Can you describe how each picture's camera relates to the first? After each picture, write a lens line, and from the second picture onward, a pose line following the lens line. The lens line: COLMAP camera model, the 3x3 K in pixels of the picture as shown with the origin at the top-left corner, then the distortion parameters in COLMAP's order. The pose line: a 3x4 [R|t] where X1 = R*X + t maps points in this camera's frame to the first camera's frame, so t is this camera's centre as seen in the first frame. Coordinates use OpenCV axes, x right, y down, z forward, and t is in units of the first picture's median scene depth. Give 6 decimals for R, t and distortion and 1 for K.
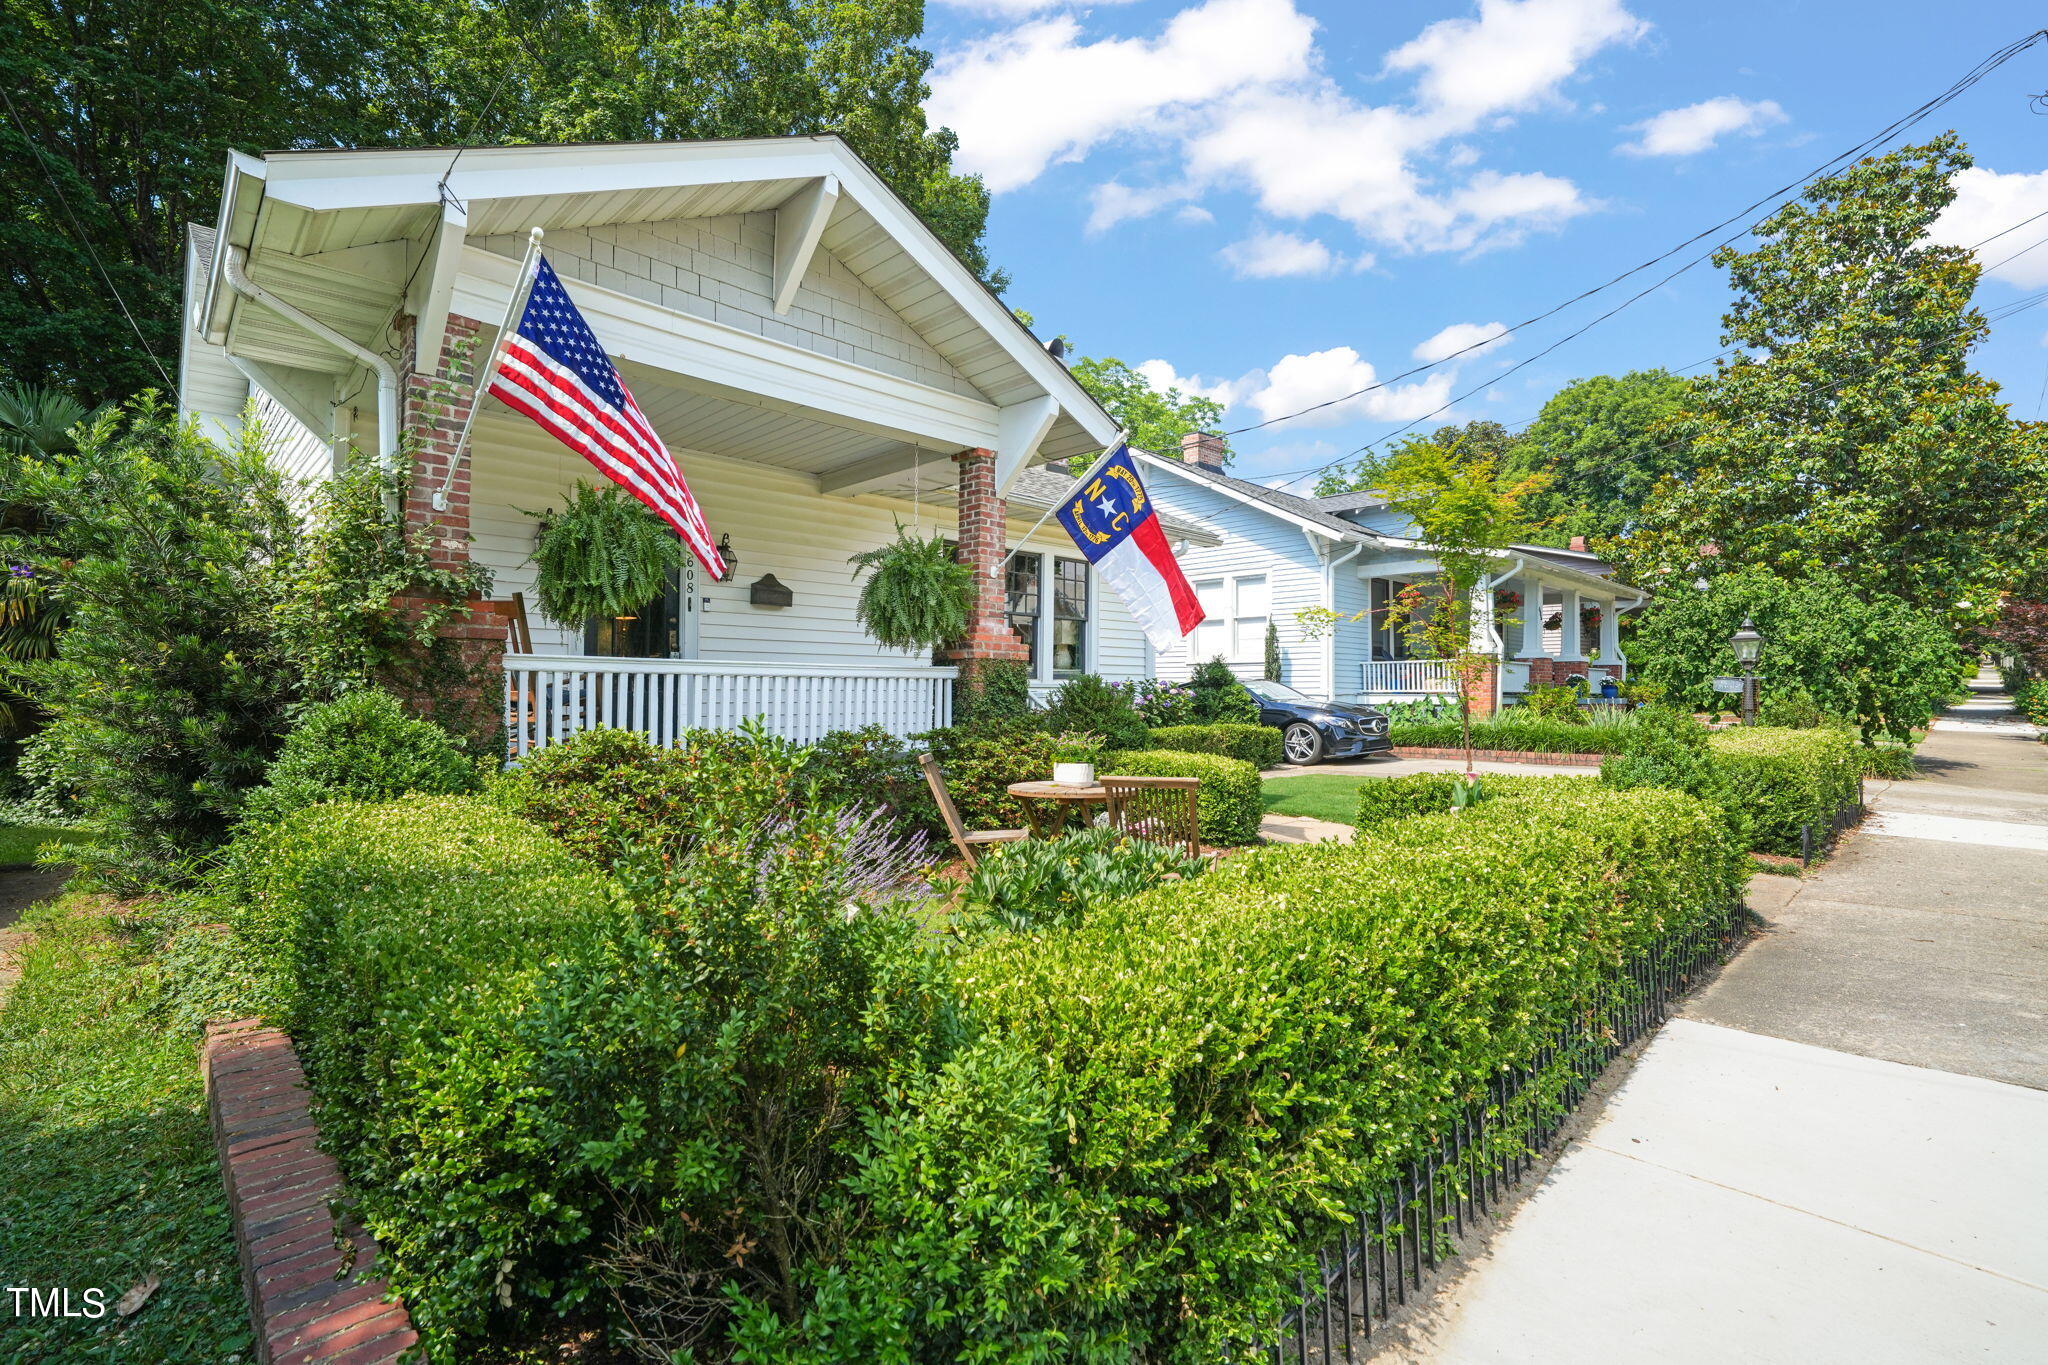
lens RADIAL K [[918.7, 0, 1024.0], [0, 918.7, 682.5], [0, 0, 1]] dist [-0.000687, 0.000099]
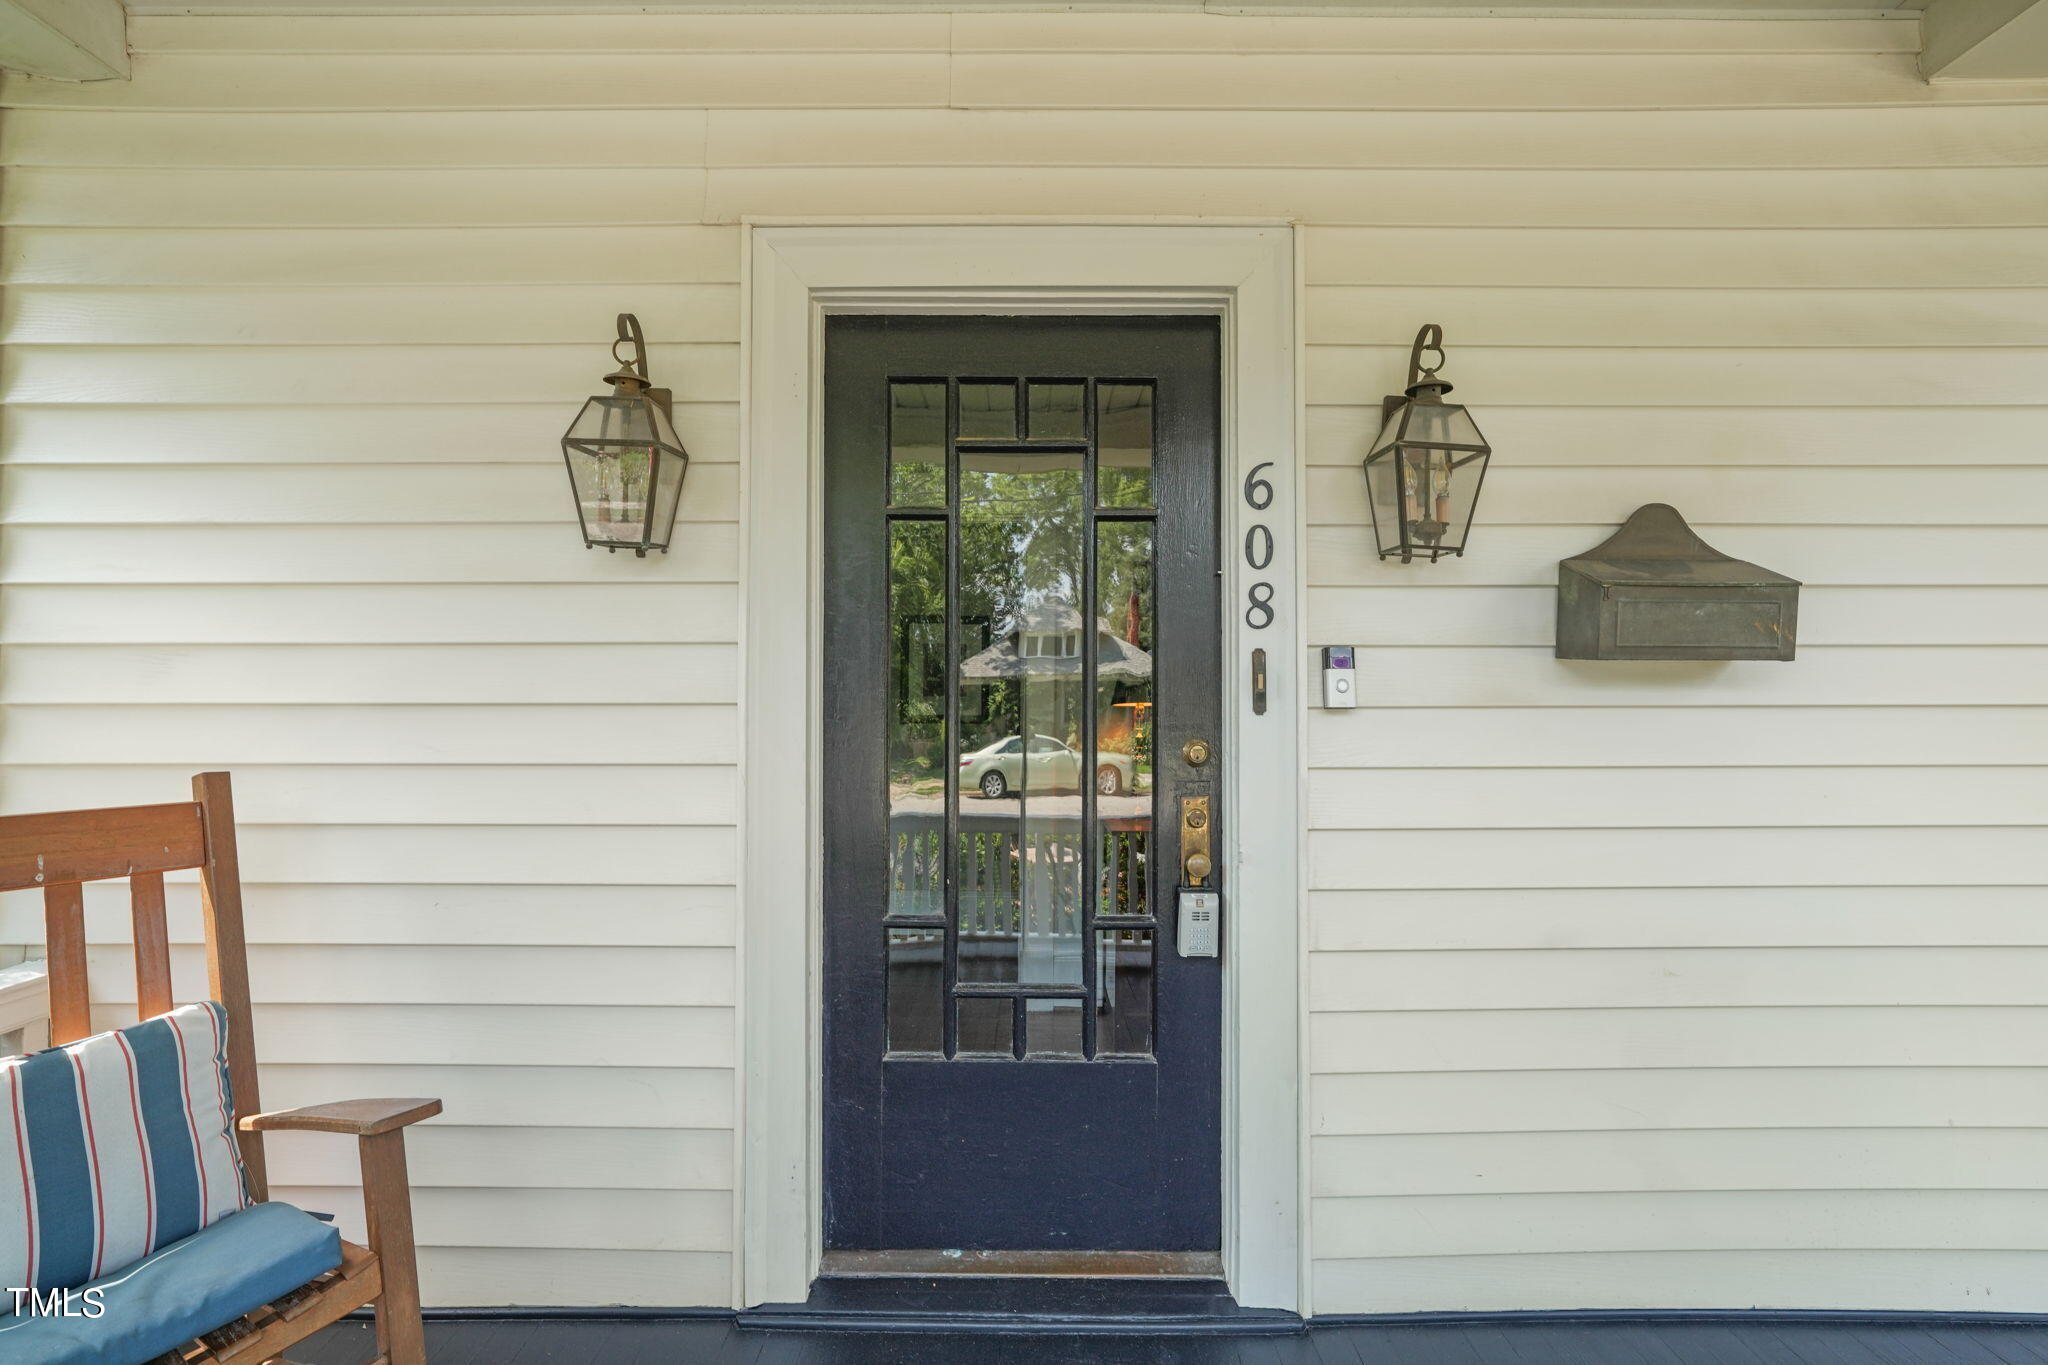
lens RADIAL K [[835.0, 0, 1024.0], [0, 835.0, 682.5], [0, 0, 1]] dist [-0.001523, 0.000063]
pose [[0.722809, -0.012698, -0.690932, -0.248983], [0.008348, 0.999919, -0.009643, -0.077811], [0.690998, 0.001203, 0.722856, 0.763402]]
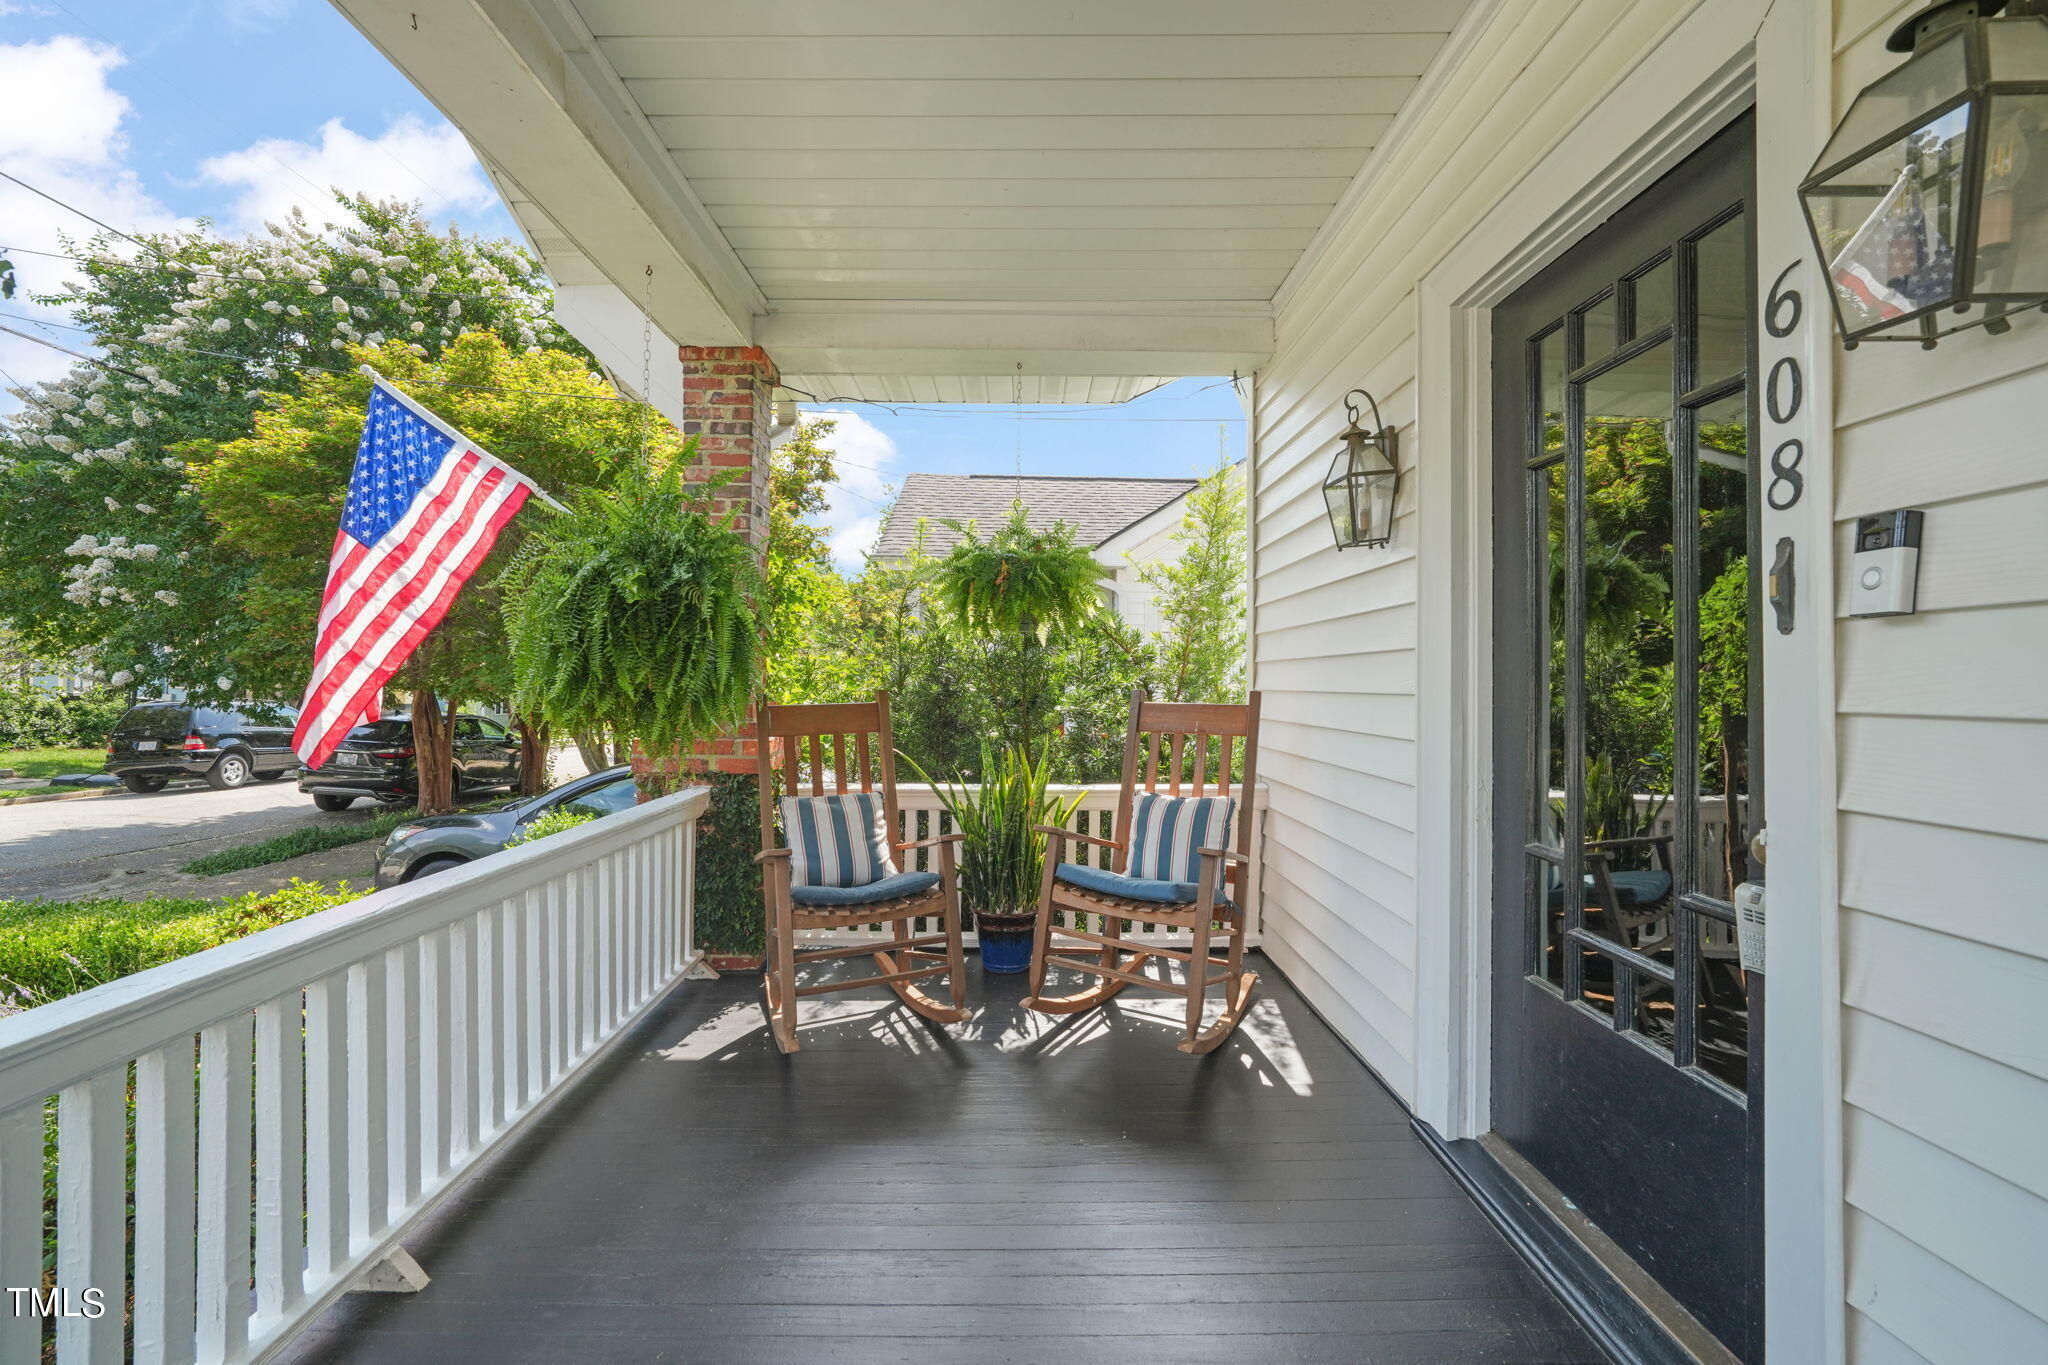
lens RADIAL K [[851.4, 0, 997.5], [0, 851.4, 662.5], [0, 0, 1]] dist [-0.011139, 0.006137]
pose [[-0.706294, -0.032210, -0.707185, -0.163049], [-0.011220, 0.999348, -0.034312, -0.061820], [0.707830, -0.016300, -0.706195, 0.941114]]
